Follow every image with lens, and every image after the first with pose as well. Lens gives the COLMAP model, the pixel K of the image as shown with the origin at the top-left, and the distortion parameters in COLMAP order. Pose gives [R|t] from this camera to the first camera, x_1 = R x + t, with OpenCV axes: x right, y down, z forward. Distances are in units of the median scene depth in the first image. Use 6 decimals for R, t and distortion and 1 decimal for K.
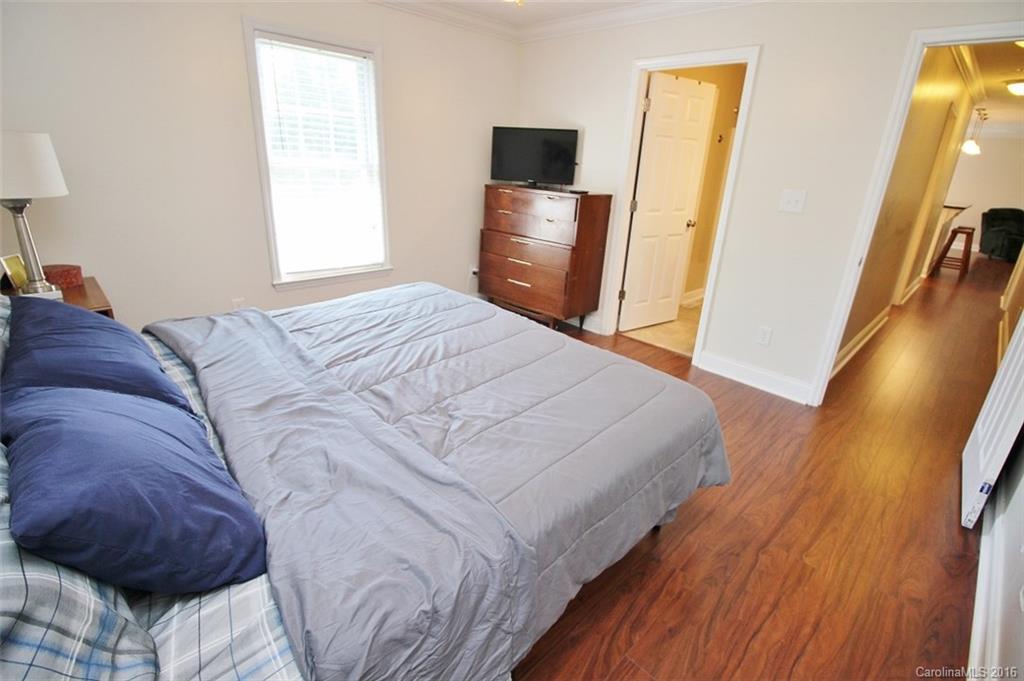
lens RADIAL K [[473.2, 0, 513.4], [0, 473.2, 328.9], [0, 0, 1]] dist [-0.002273, -0.012333]
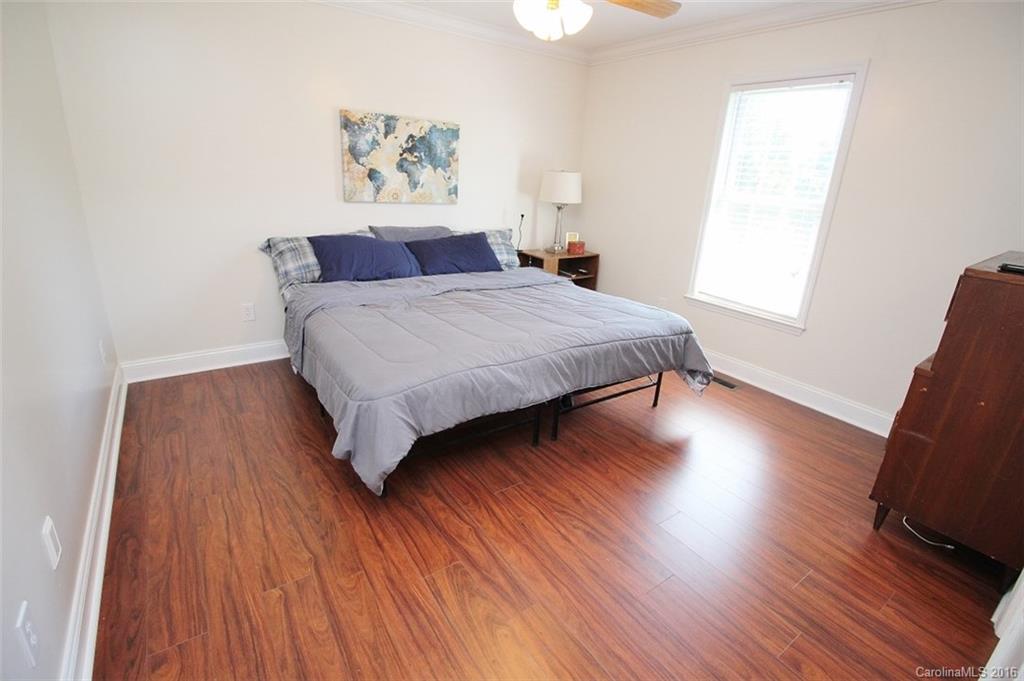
lens RADIAL K [[473.2, 0, 513.4], [0, 473.2, 328.9], [0, 0, 1]] dist [-0.002273, -0.012333]
pose [[-0.157572, 0.258237, -0.953145, 1.227908], [-0.388662, 0.871084, 0.300257, -0.365996], [0.907807, 0.417763, -0.036892, 1.189016]]
